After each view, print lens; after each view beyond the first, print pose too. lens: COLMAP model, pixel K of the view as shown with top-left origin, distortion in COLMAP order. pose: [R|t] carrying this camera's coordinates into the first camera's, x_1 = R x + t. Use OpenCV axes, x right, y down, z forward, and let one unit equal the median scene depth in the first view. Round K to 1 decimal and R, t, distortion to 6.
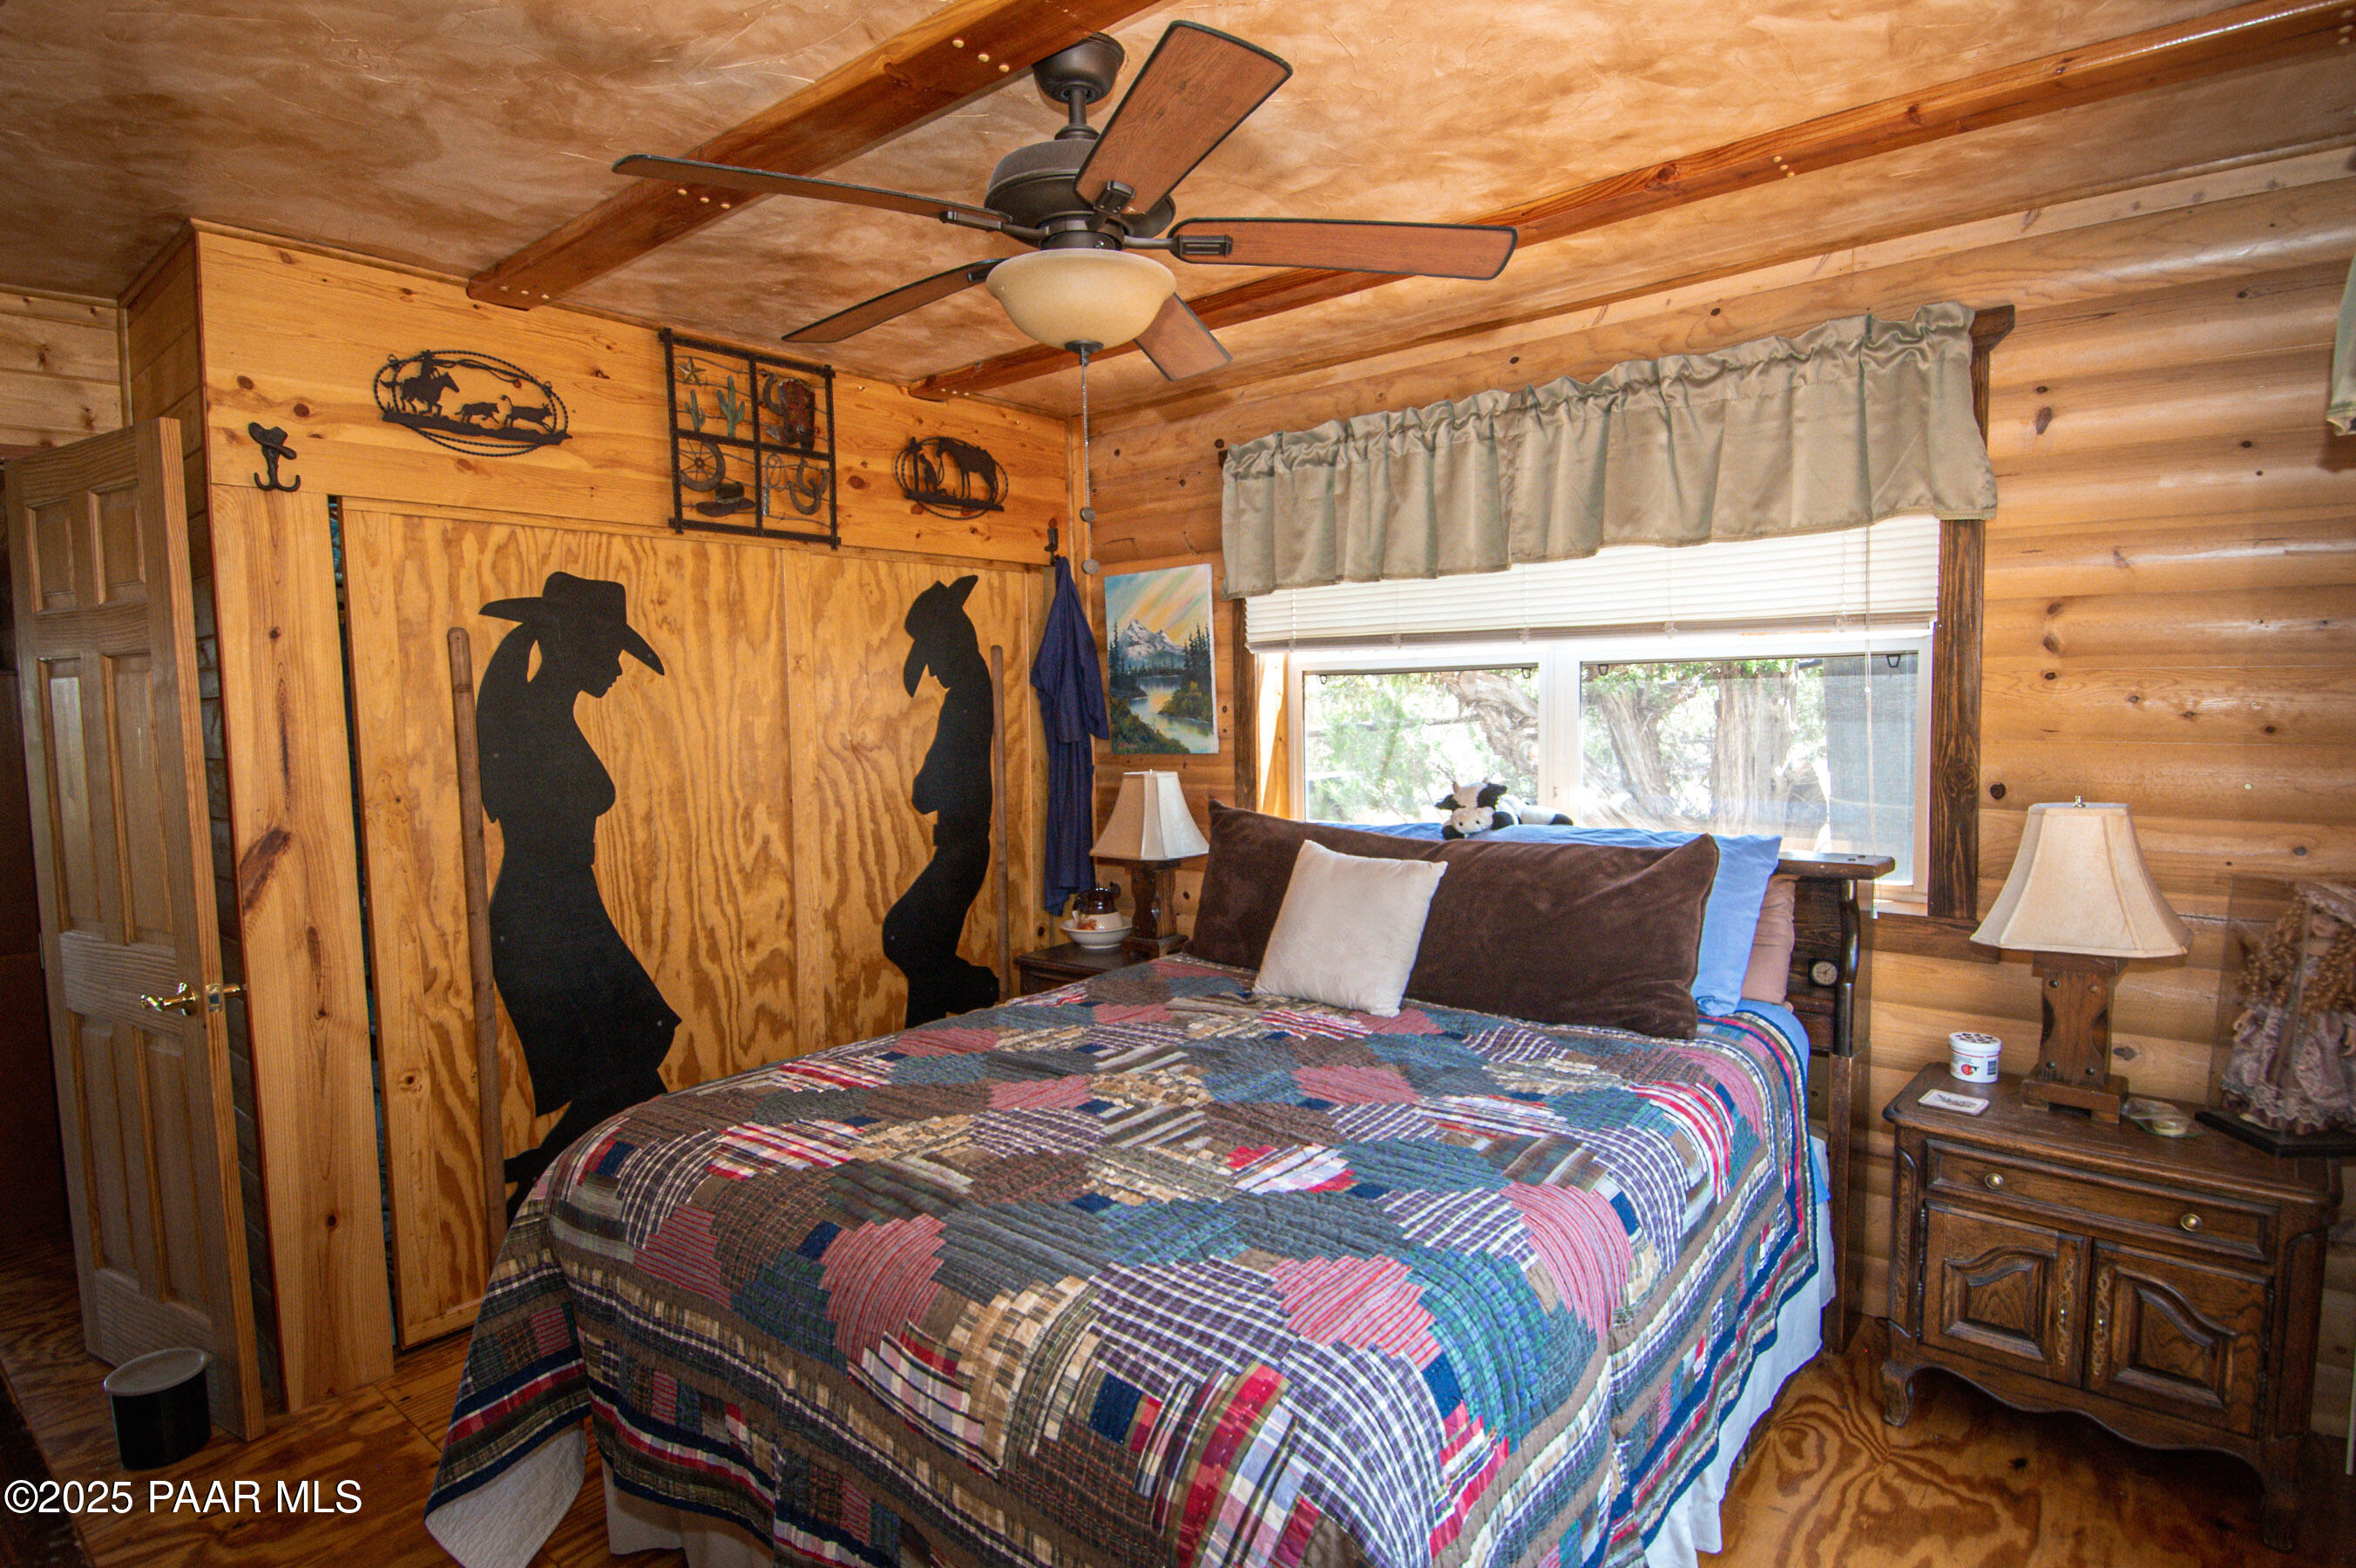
lens RADIAL K [[1213.0, 0, 1187.5], [0, 1213.0, 788.1], [0, 0, 1]] dist [0.048162, -0.049015]
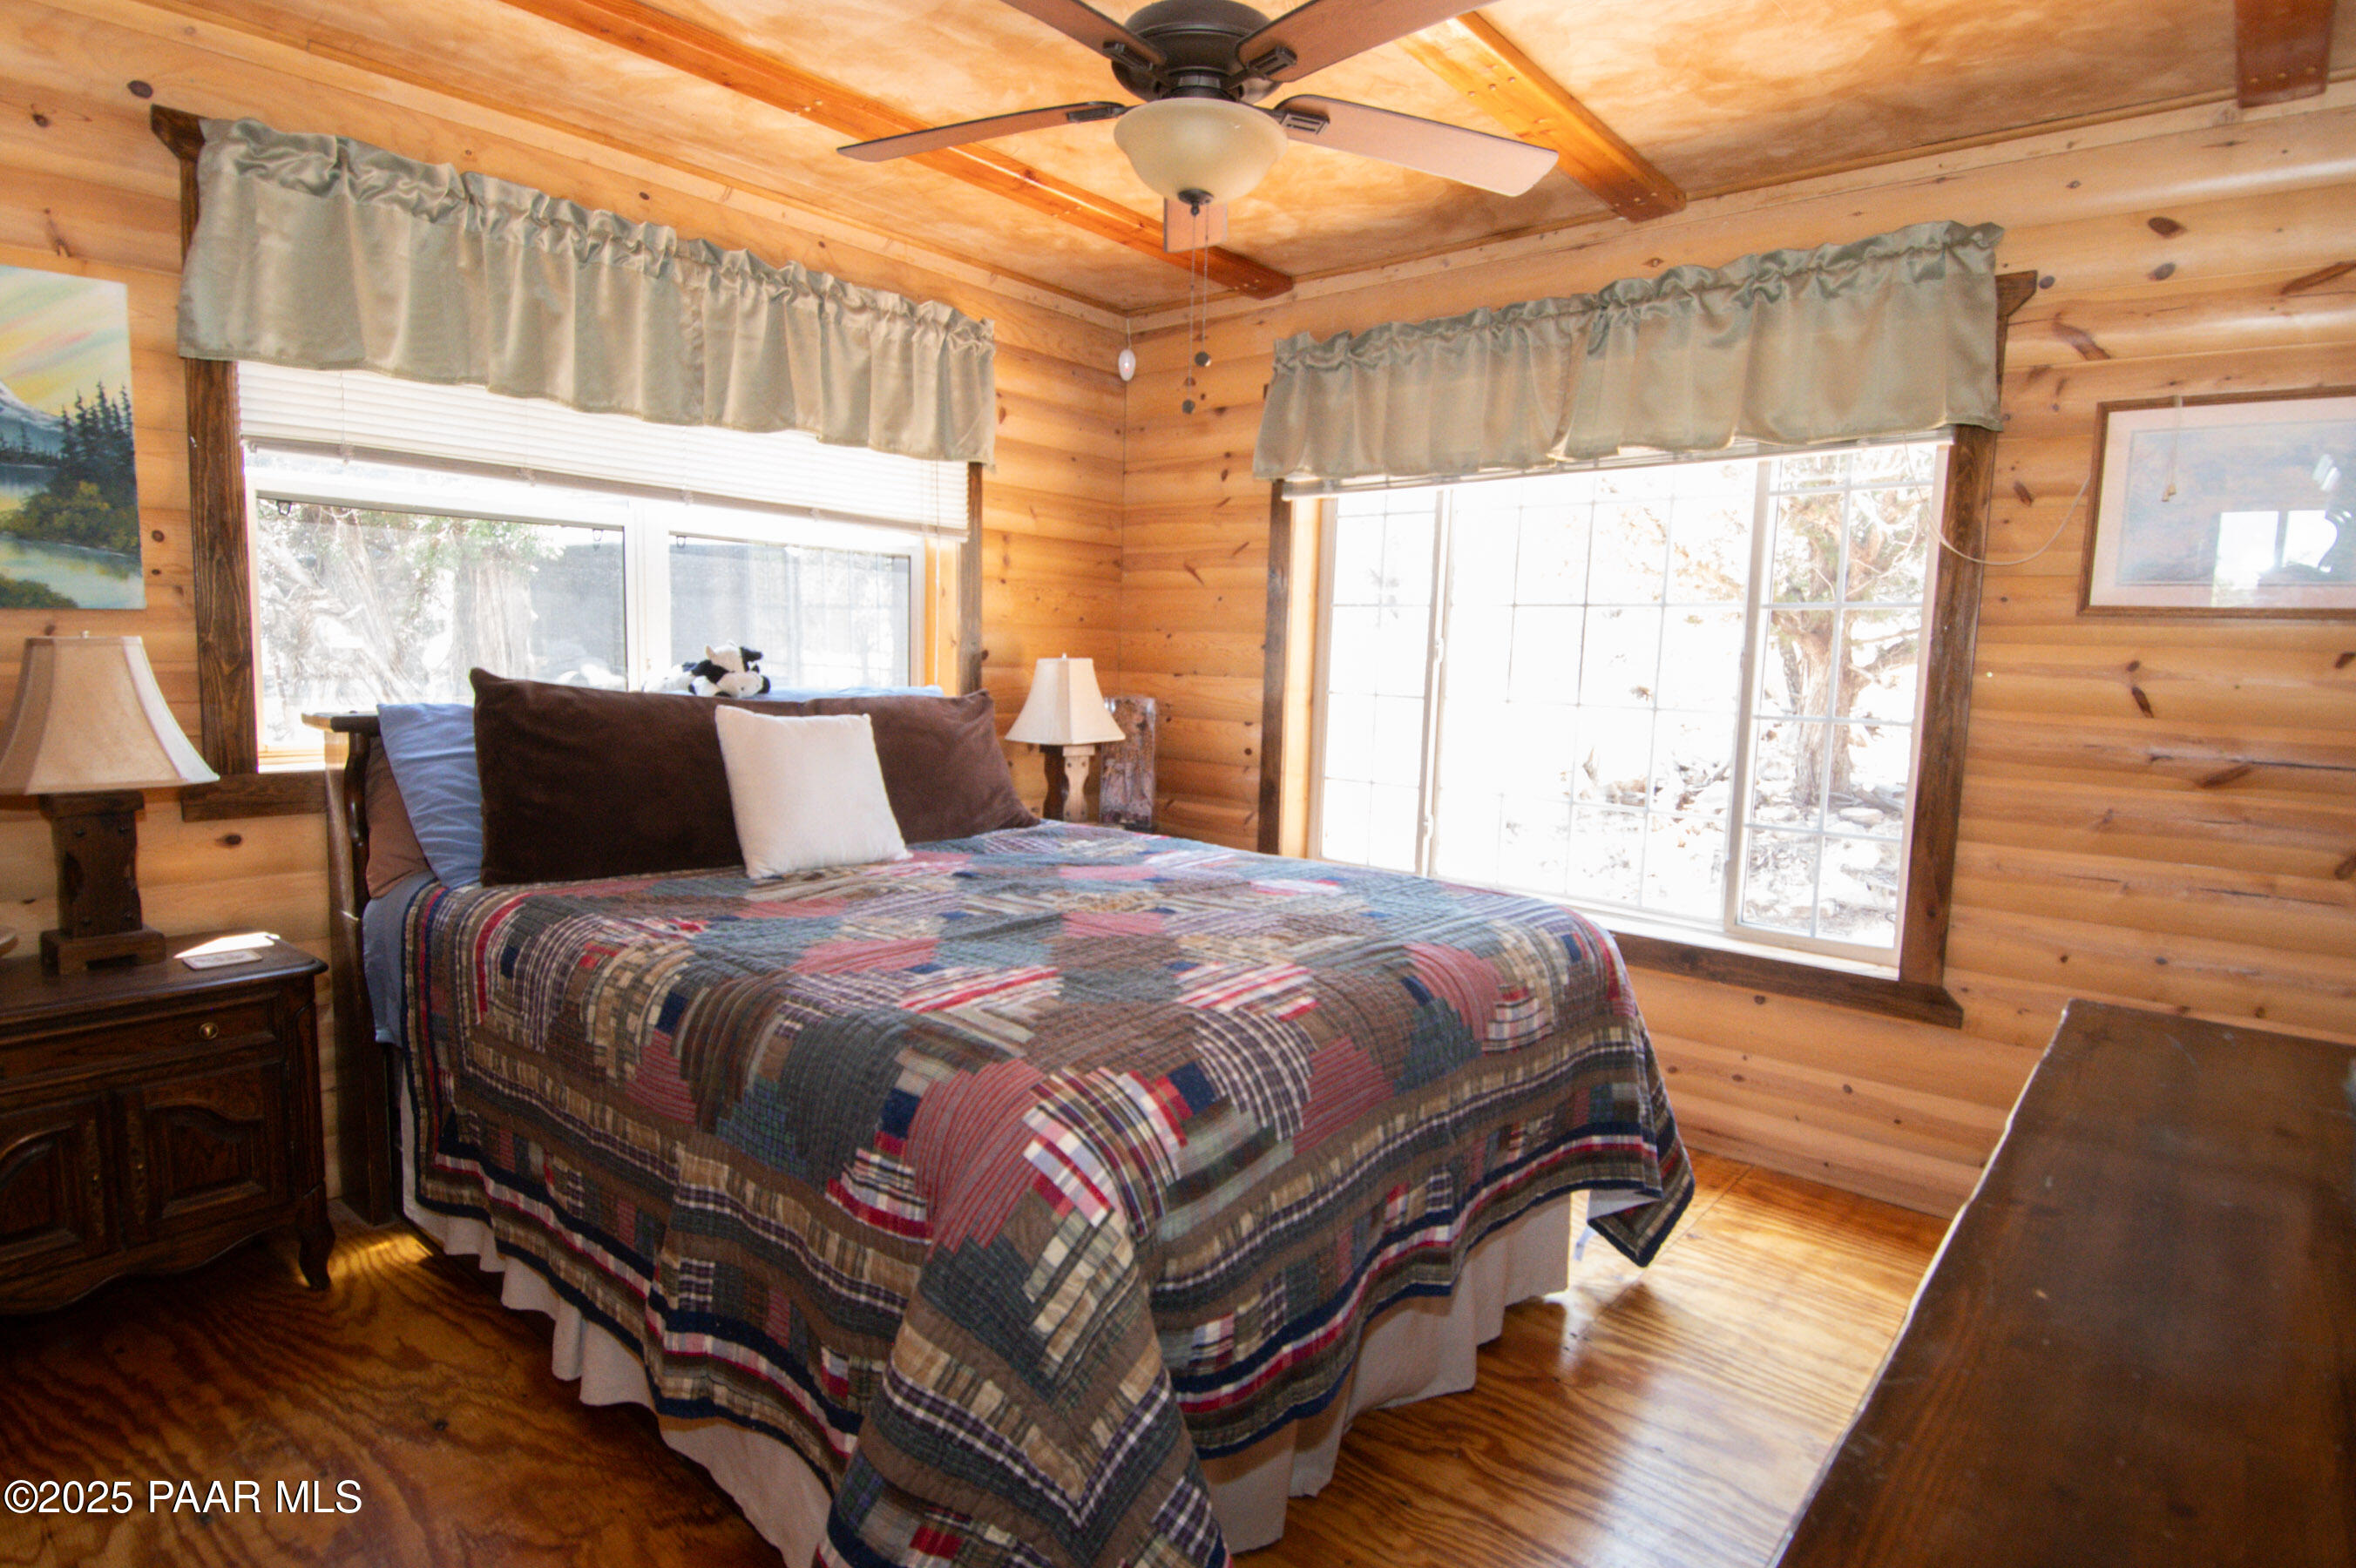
lens RADIAL K [[1213.0, 0, 1187.5], [0, 1213.0, 788.1], [0, 0, 1]] dist [0.048162, -0.049015]
pose [[0.019977, -0.091306, 0.995622, -0.892973], [0.047008, 0.994806, 0.090288, 0.044605], [-0.998695, 0.044998, 0.024165, 0.743422]]
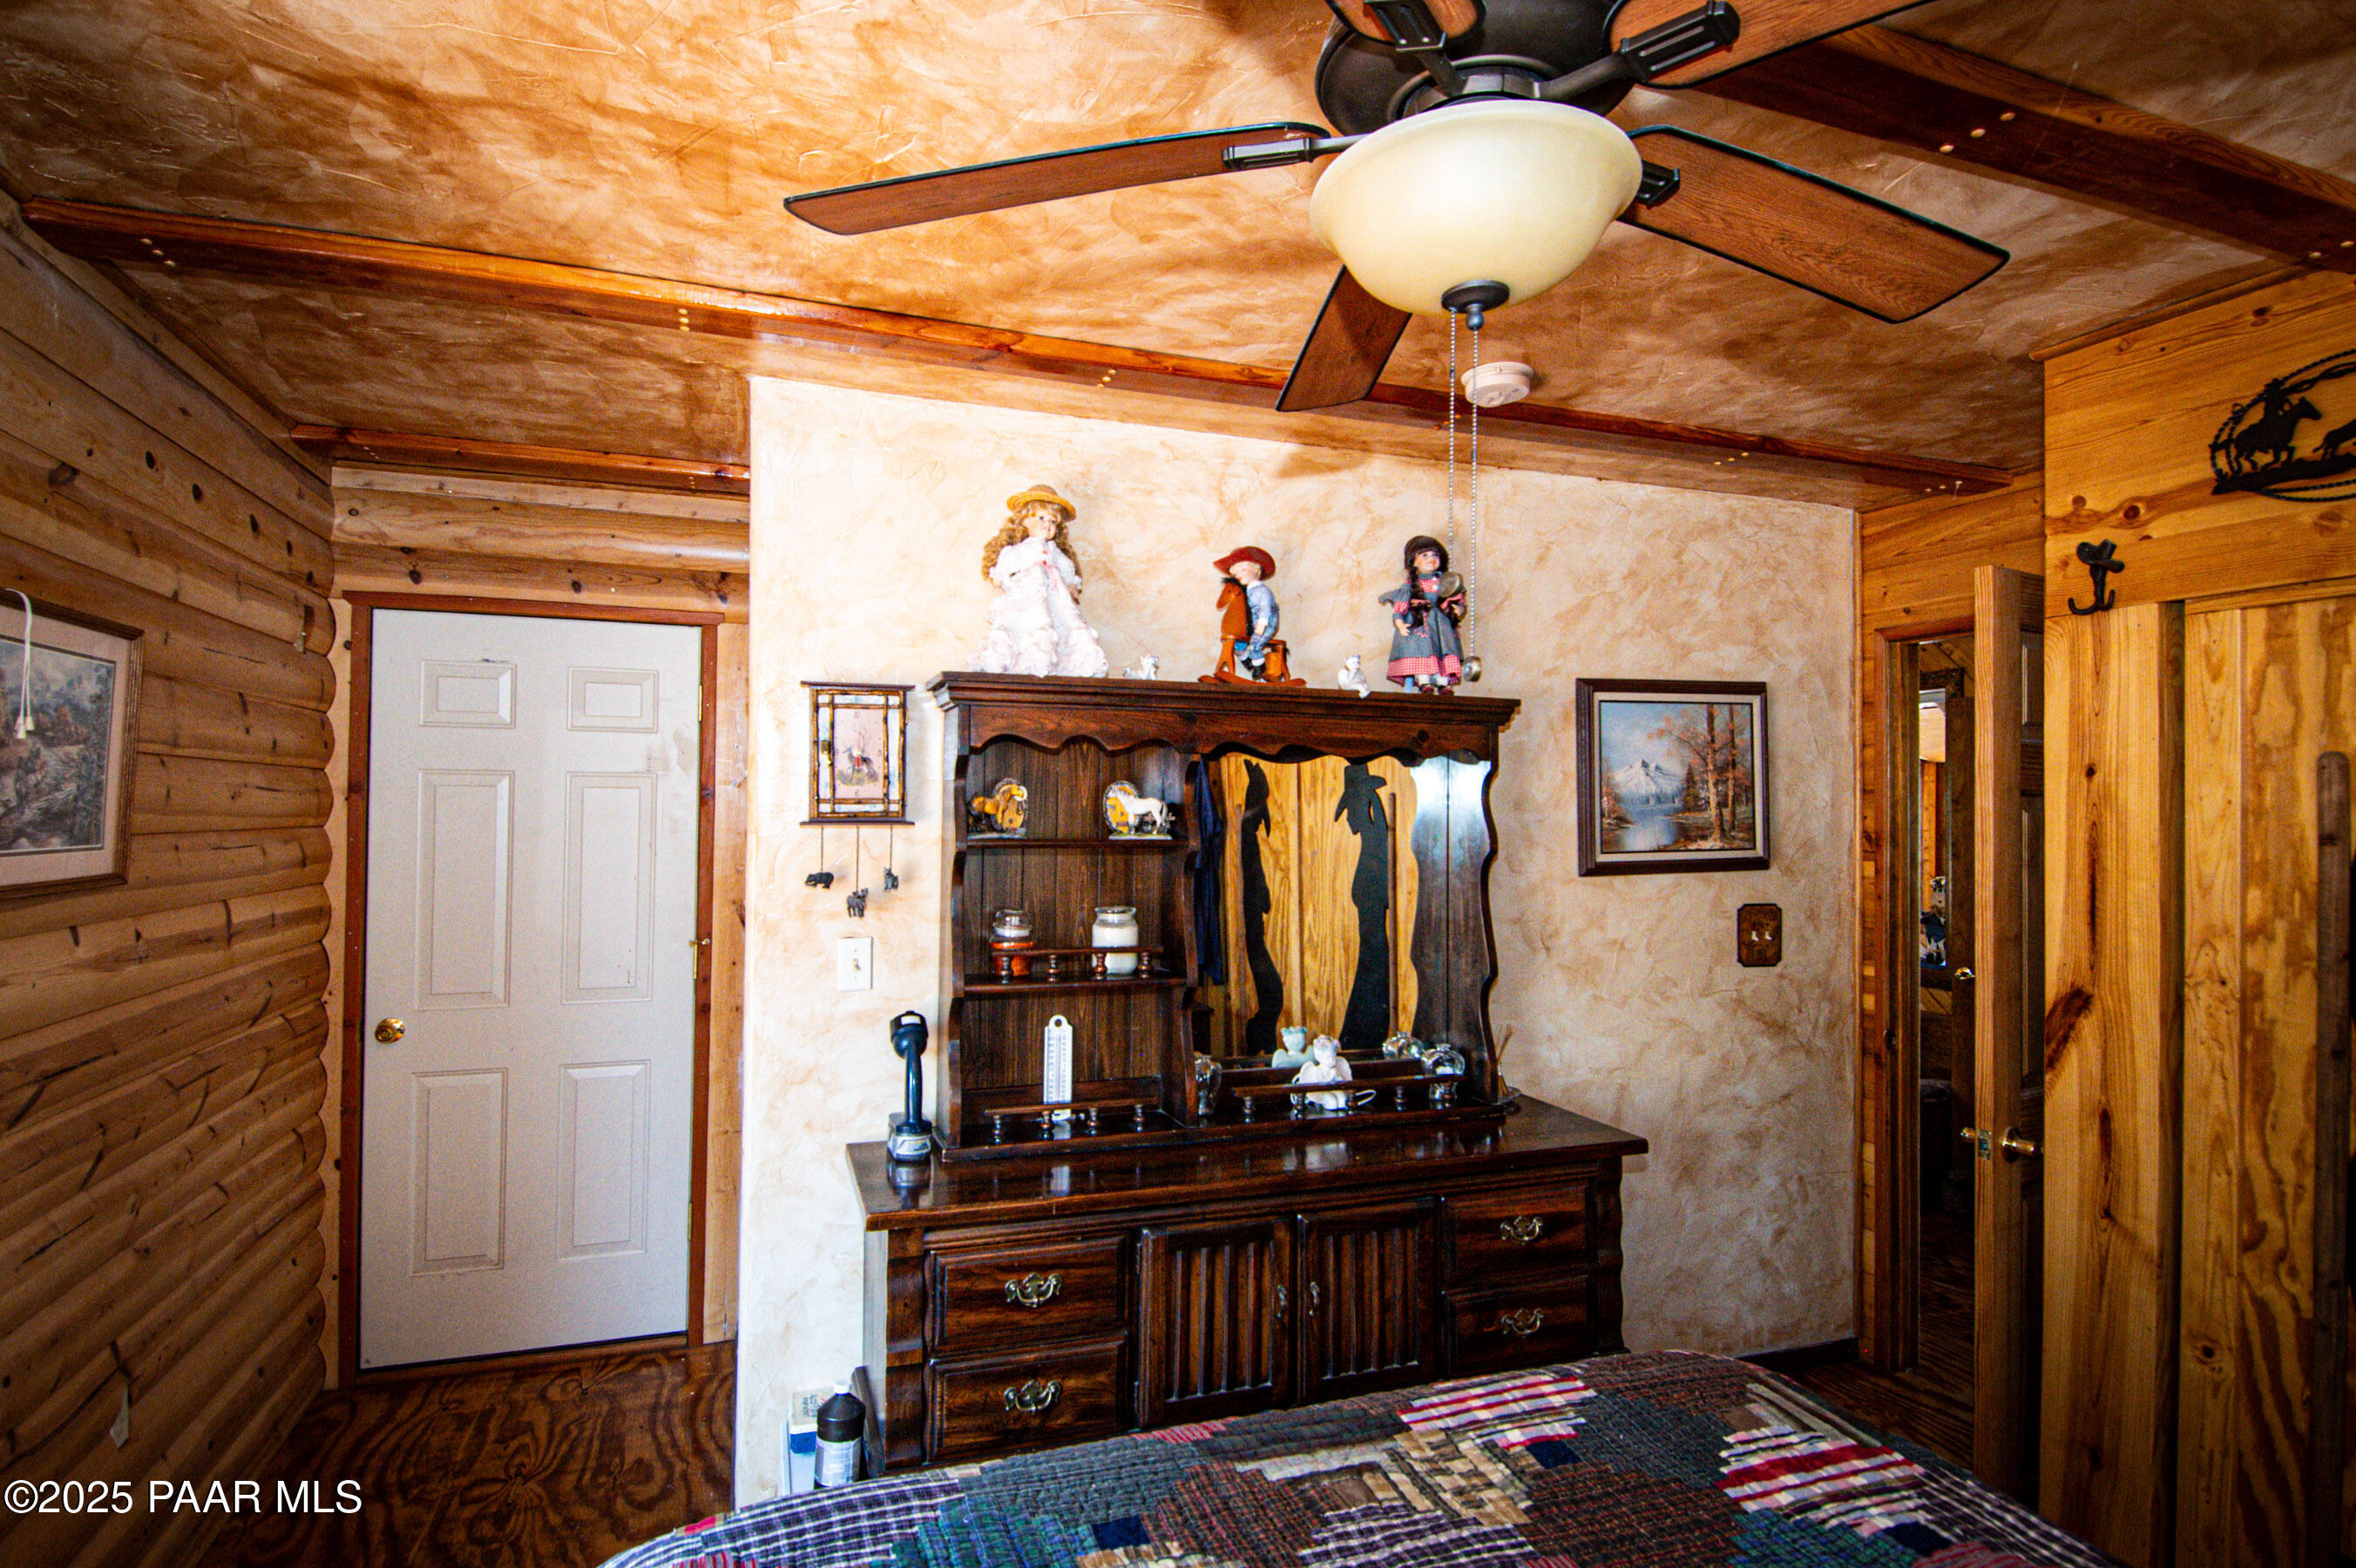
lens RADIAL K [[1213.0, 0, 1187.5], [0, 1213.0, 788.1], [0, 0, 1]] dist [0.048162, -0.049015]
pose [[-0.508543, 0.000625, -0.861037, 0.360809], [-0.068666, 0.996785, 0.041279, -0.104906], [0.858294, 0.080116, -0.506865, 0.884281]]
